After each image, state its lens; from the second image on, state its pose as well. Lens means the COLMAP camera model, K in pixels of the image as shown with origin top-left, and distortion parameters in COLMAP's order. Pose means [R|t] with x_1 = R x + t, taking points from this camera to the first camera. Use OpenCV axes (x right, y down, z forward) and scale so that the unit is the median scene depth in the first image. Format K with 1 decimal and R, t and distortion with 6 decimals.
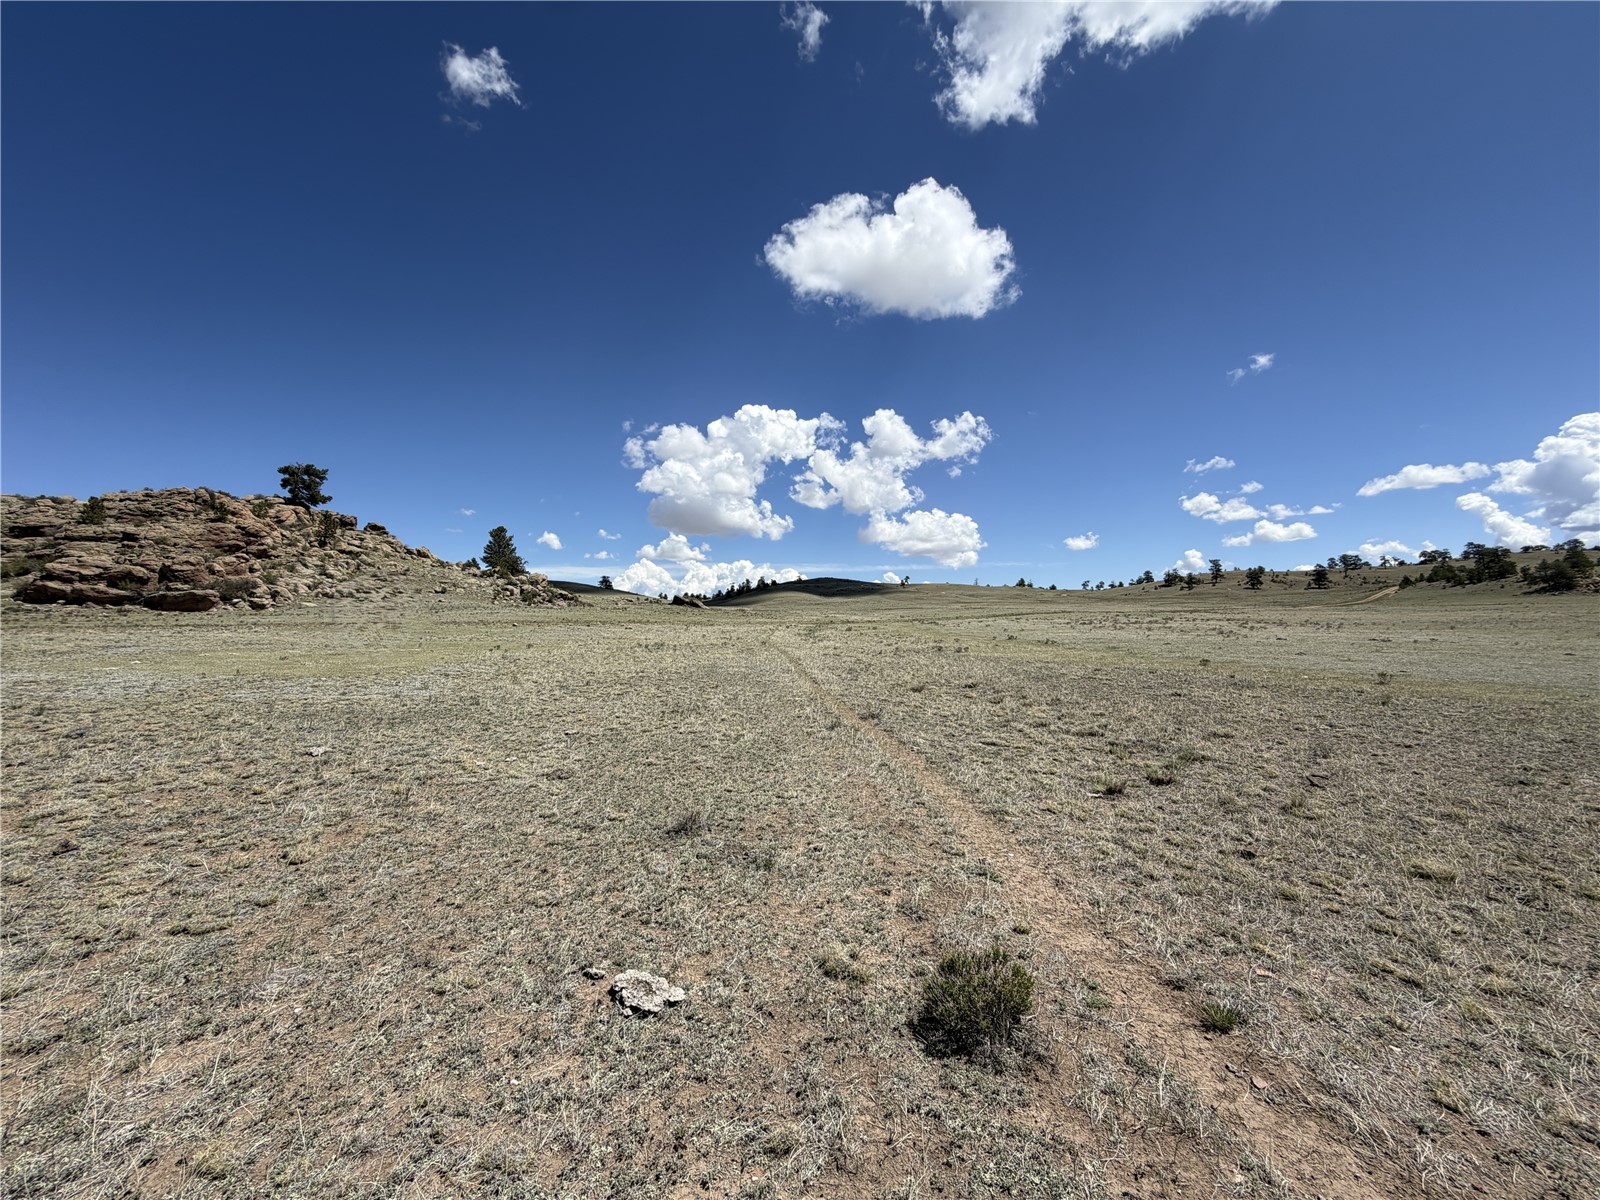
lens RADIAL K [[633.7, 0, 794.7], [0, 633.7, 600.4], [0, 0, 1]] dist [-0.000942, 0.000301]
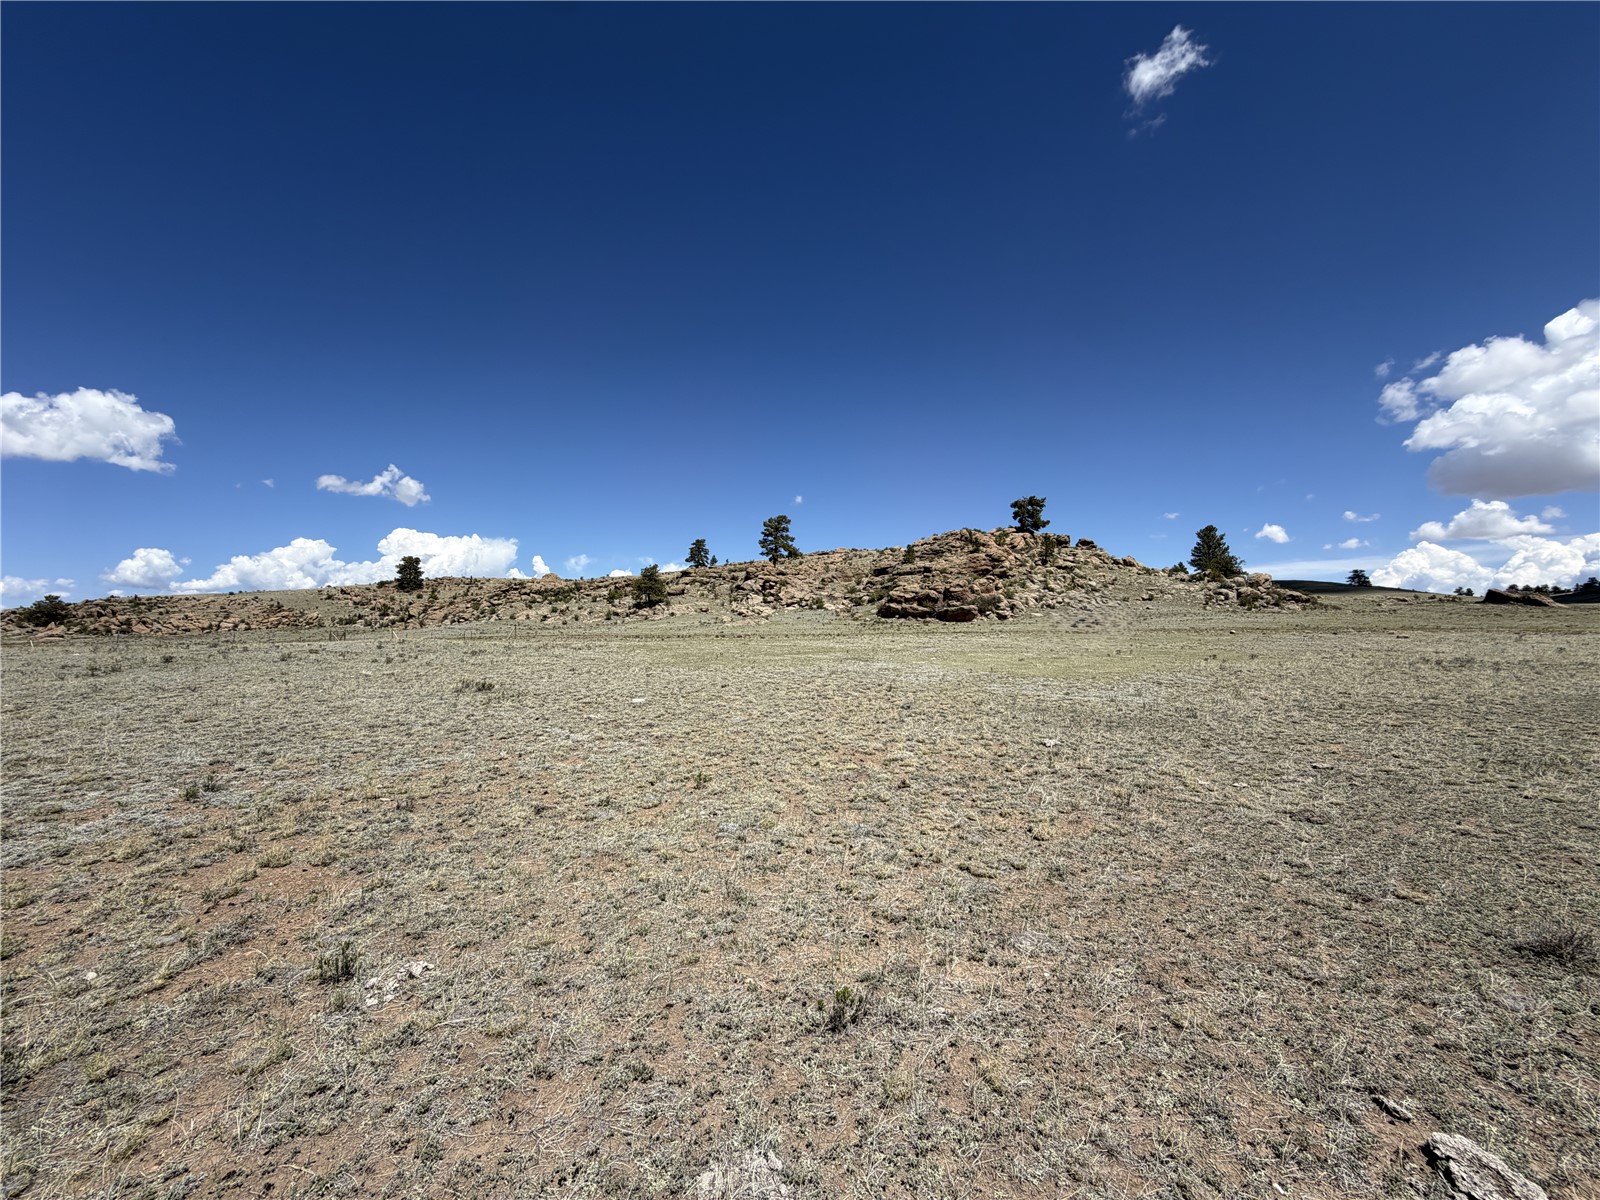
lens RADIAL K [[633.7, 0, 794.7], [0, 633.7, 600.4], [0, 0, 1]] dist [-0.000942, 0.000301]
pose [[0.524088, -0.041201, -0.850667, -0.001648], [0.031399, 0.999085, -0.029045, 0.000050], [0.851085, -0.011488, 0.524902, 0.001710]]
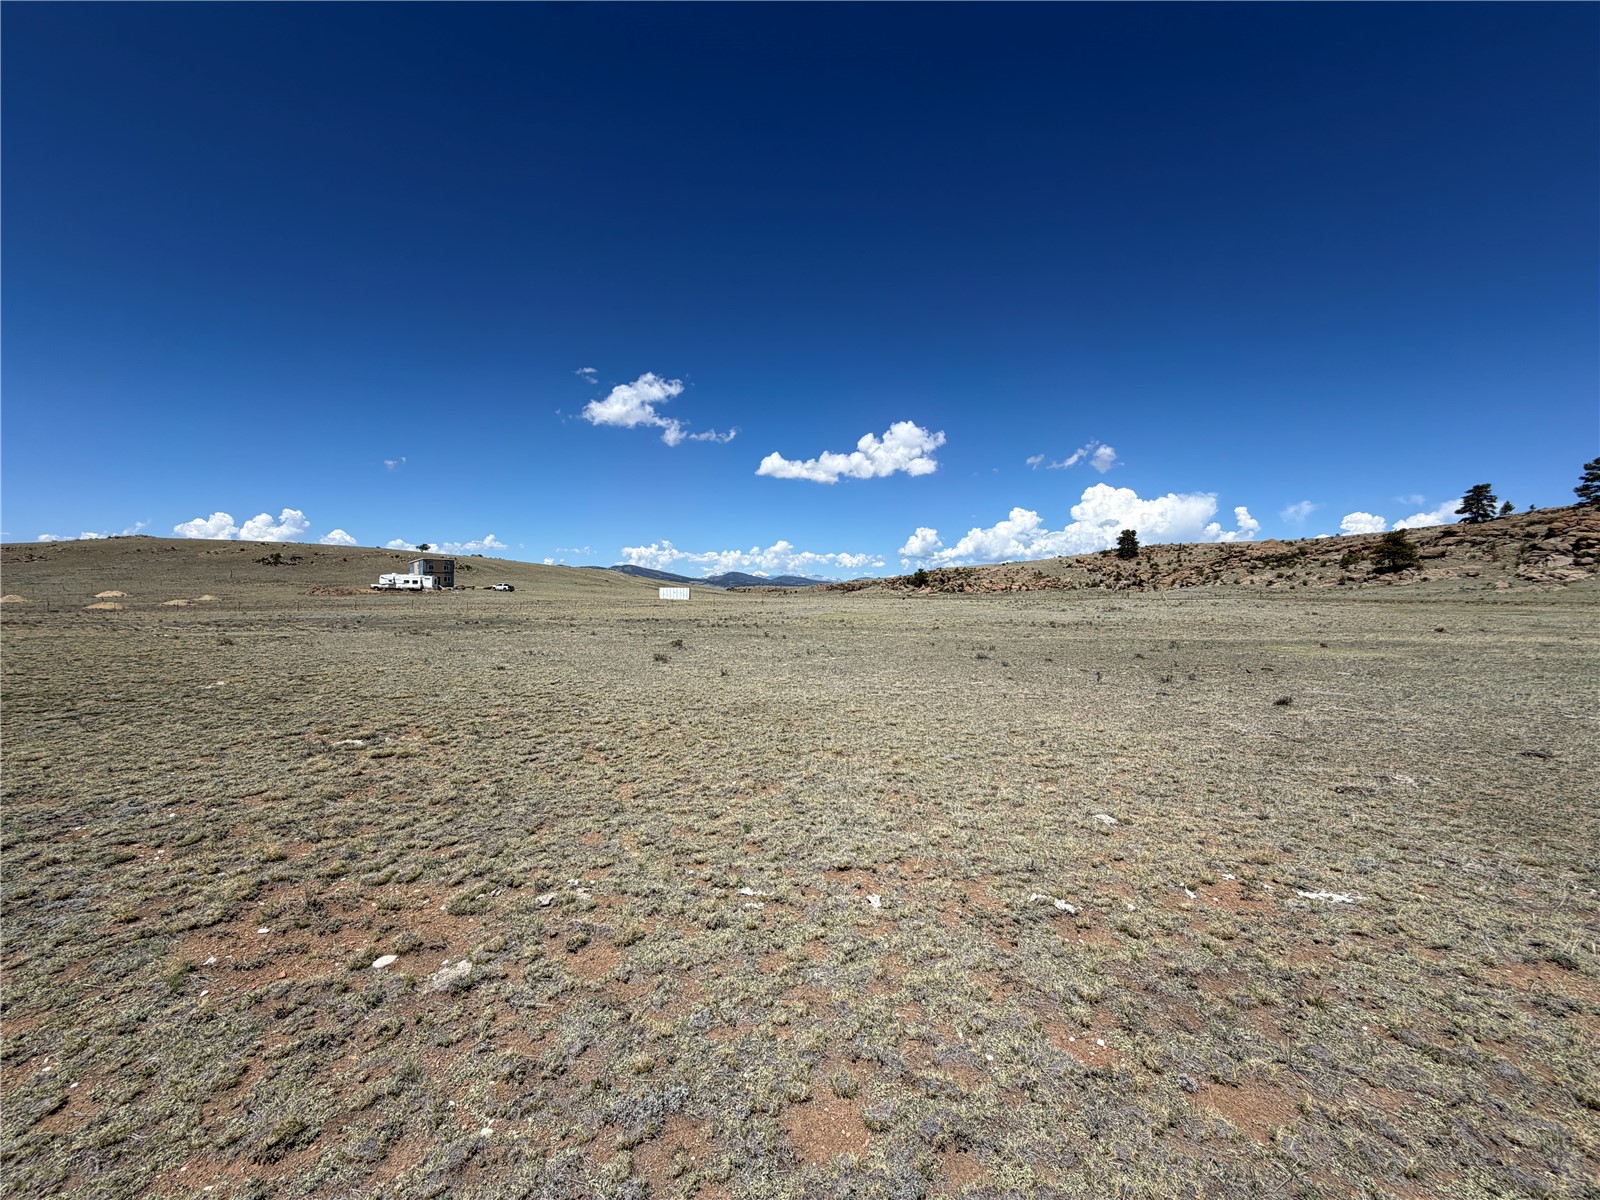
lens RADIAL K [[633.7, 0, 794.7], [0, 633.7, 600.4], [0, 0, 1]] dist [-0.000942, 0.000301]
pose [[-0.424236, 0.013241, -0.905455, 0.845005], [0.022227, 0.999744, 0.004206, -0.015944], [0.905279, -0.018342, -0.424421, -0.257945]]
